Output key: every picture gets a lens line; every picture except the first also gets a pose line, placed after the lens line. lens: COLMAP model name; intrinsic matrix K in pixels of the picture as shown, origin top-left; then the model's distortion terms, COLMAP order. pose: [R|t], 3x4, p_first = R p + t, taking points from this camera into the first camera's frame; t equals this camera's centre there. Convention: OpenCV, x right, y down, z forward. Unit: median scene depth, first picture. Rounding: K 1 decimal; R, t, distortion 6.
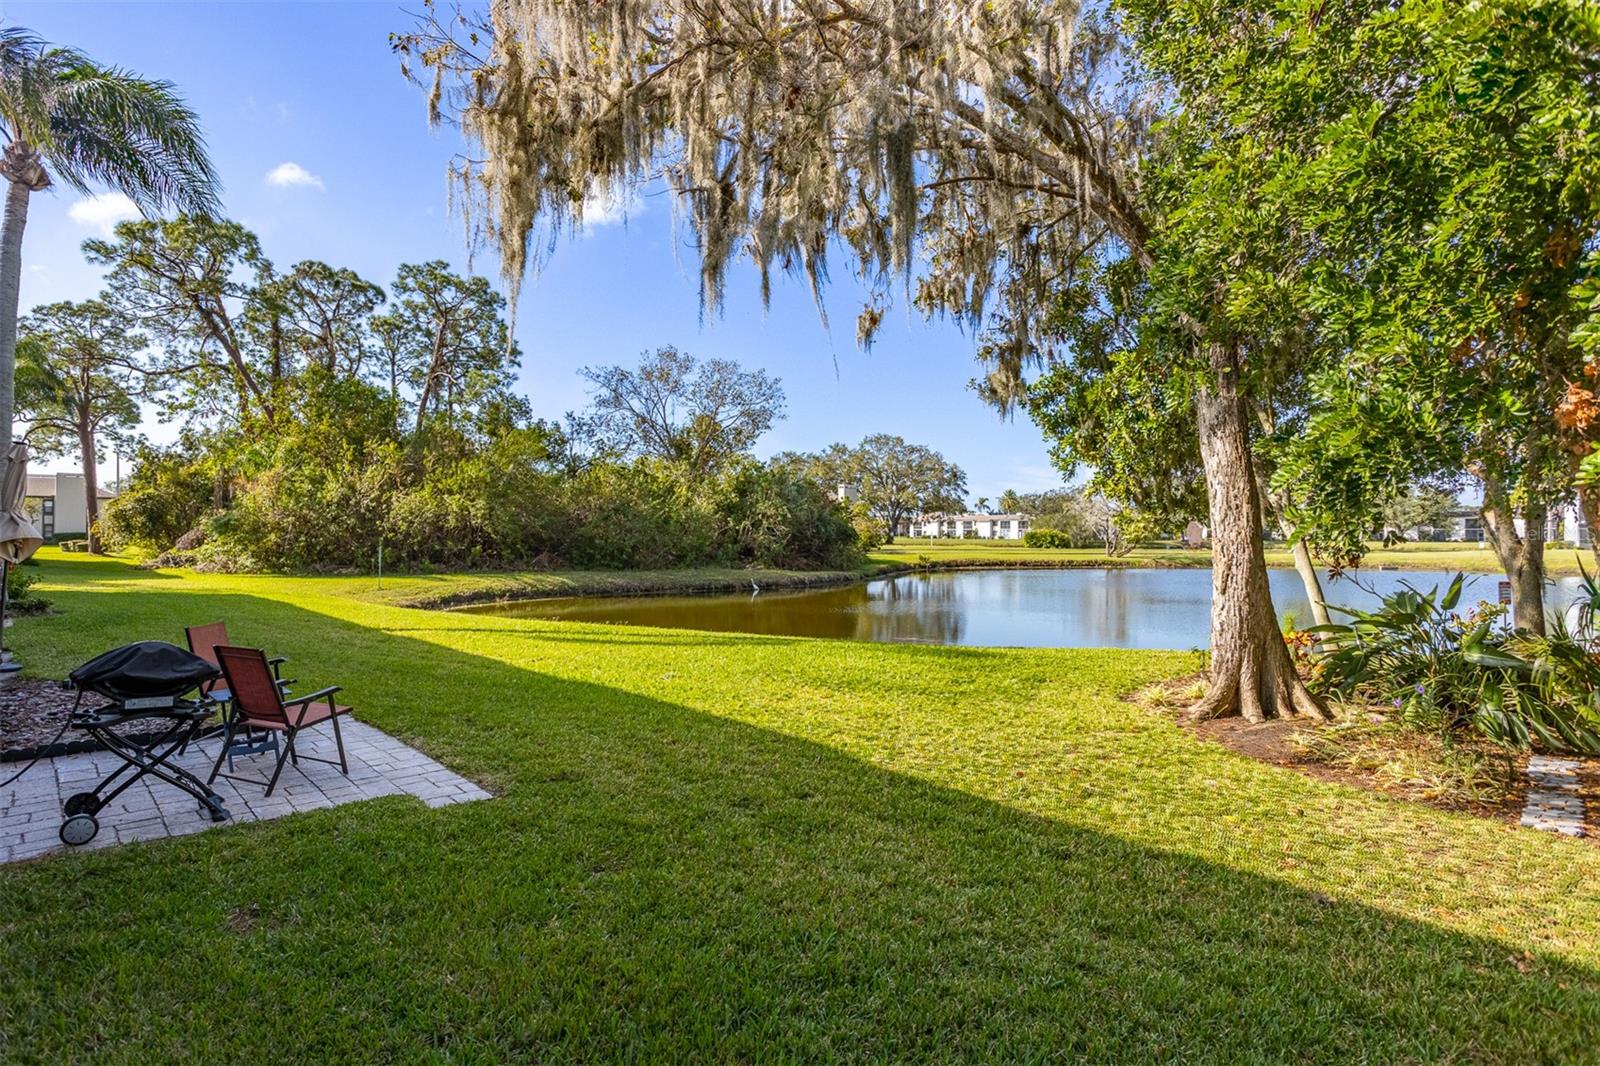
lens RADIAL K [[830.1, 0, 815.4], [0, 830.1, 498.4], [0, 0, 1]] dist [-0.059618, 0.043677]
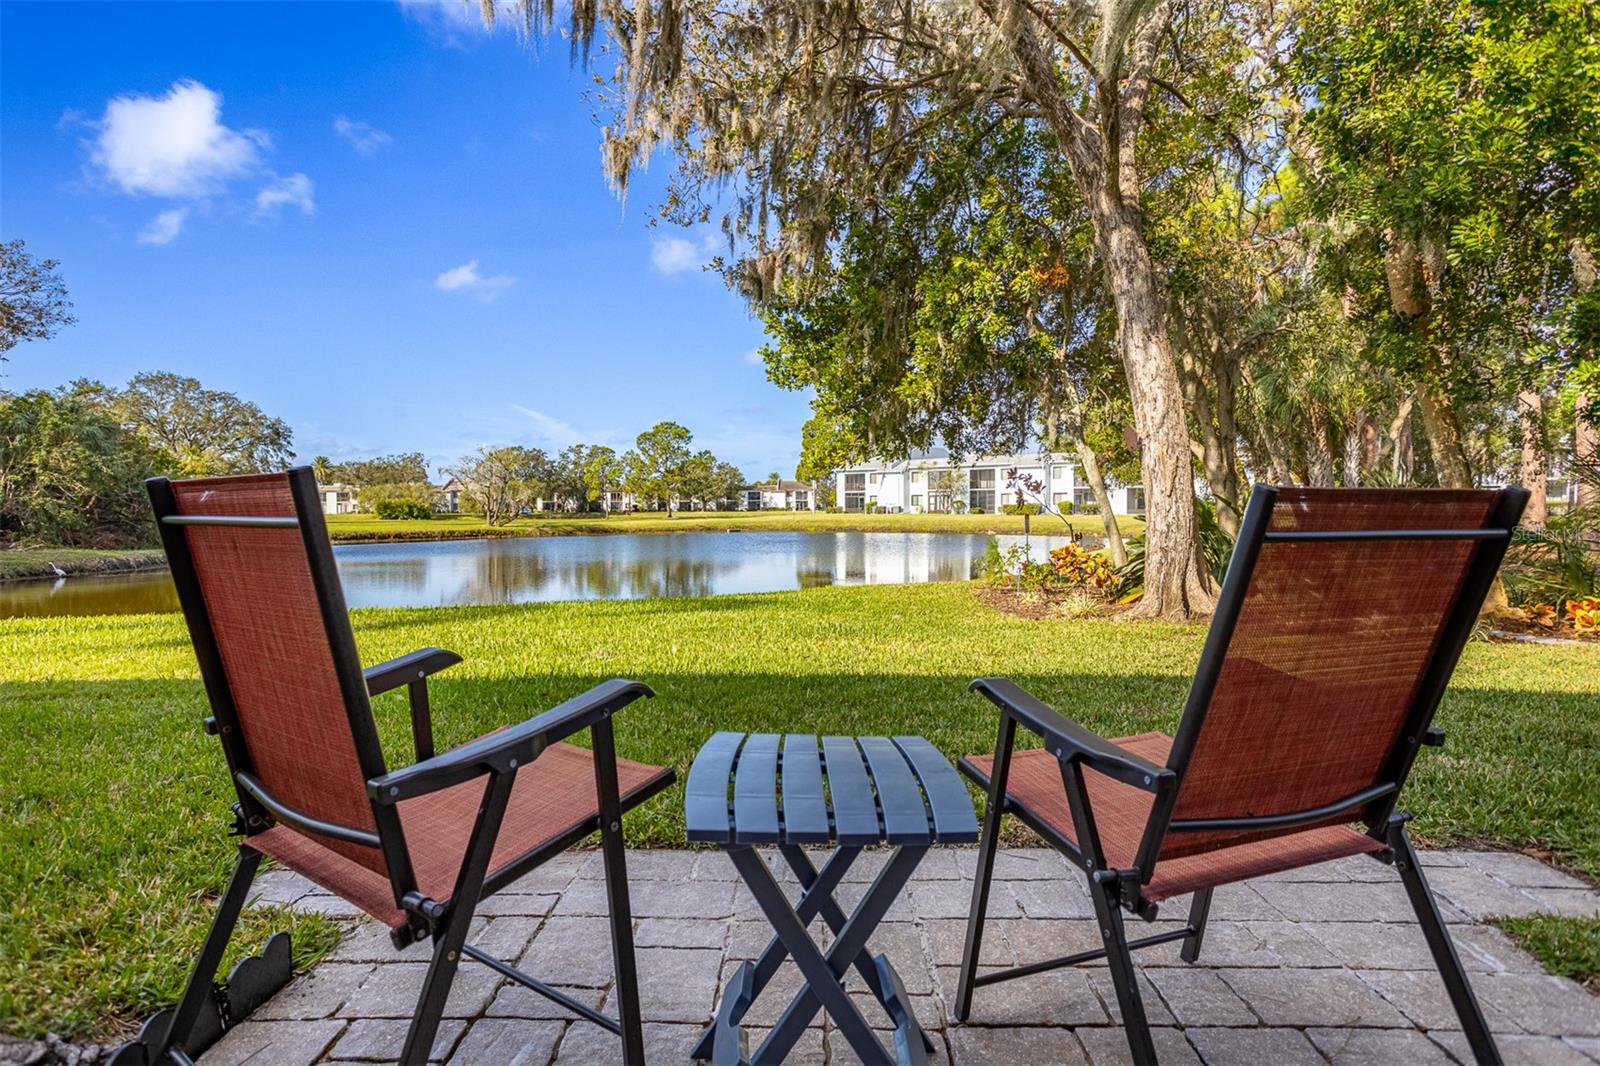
lens RADIAL K [[864.6, 0, 793.2], [0, 864.6, 518.0], [0, 0, 1]] dist [-0.047482, 0.046767]
pose [[0.722405, -0.014954, 0.691309, -0.094826], [-0.020748, 0.998847, 0.043288, 0.017829], [-0.691159, -0.045615, 0.721262, 0.091488]]
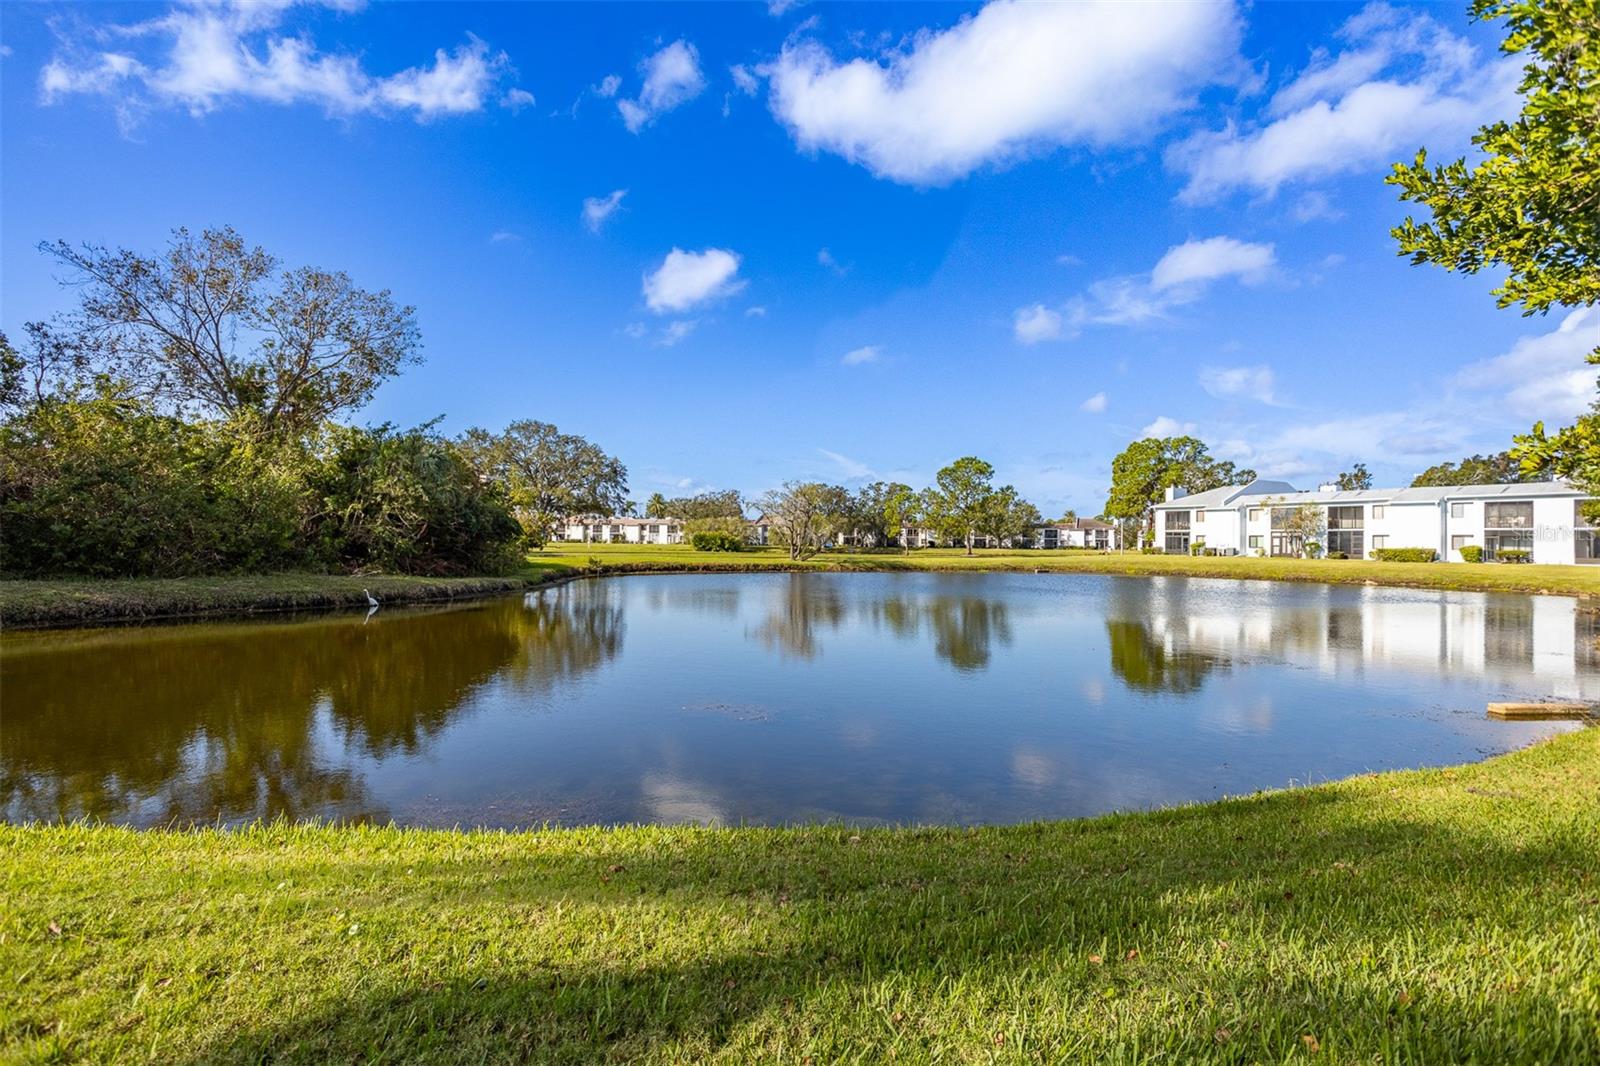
lens RADIAL K [[805.7, 0, 801.0], [0, 805.7, 524.7], [0, 0, 1]] dist [-0.062854, 0.034318]
pose [[0.909665, 0.018293, 0.414939, -0.018988], [-0.027667, 0.999479, 0.016591, 0.021590], [-0.414419, -0.026572, 0.909698, 0.240215]]
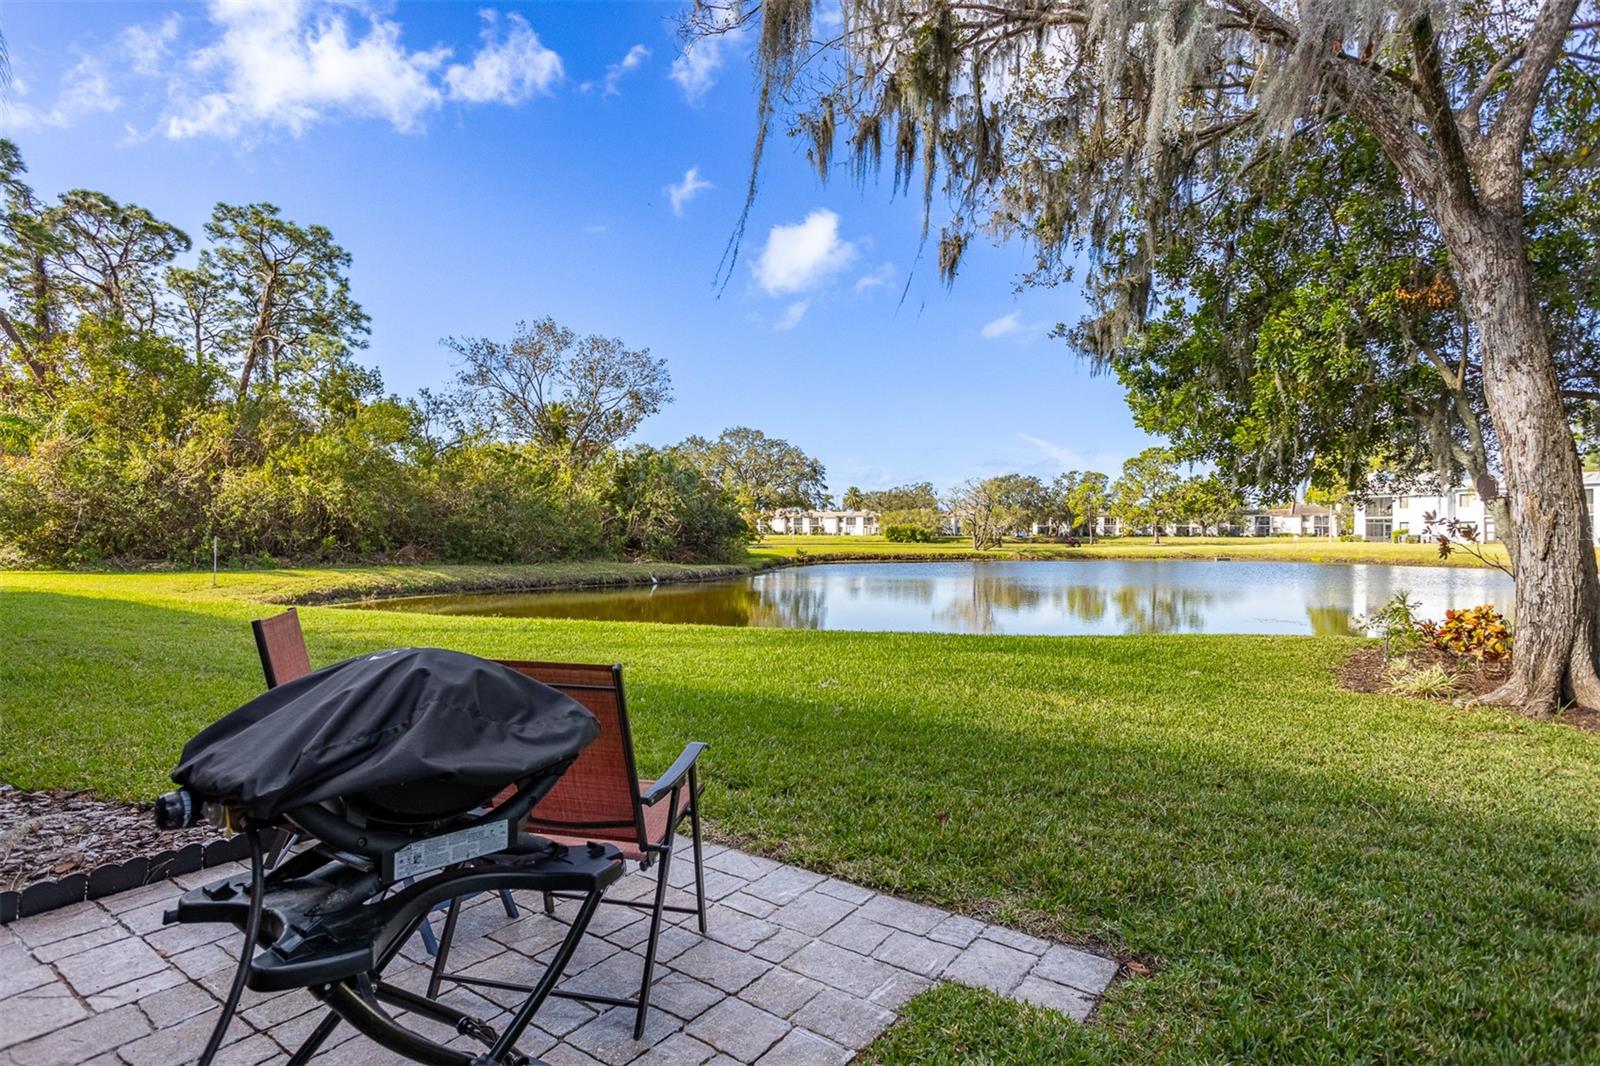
lens RADIAL K [[823.4, 0, 809.5], [0, 823.4, 511.5], [0, 0, 1]] dist [-0.057238, 0.040432]
pose [[0.980644, 0.004716, 0.195744, -0.064865], [-0.008254, 0.999817, 0.017263, 0.010088], [-0.195627, -0.018544, 0.980503, 0.058163]]
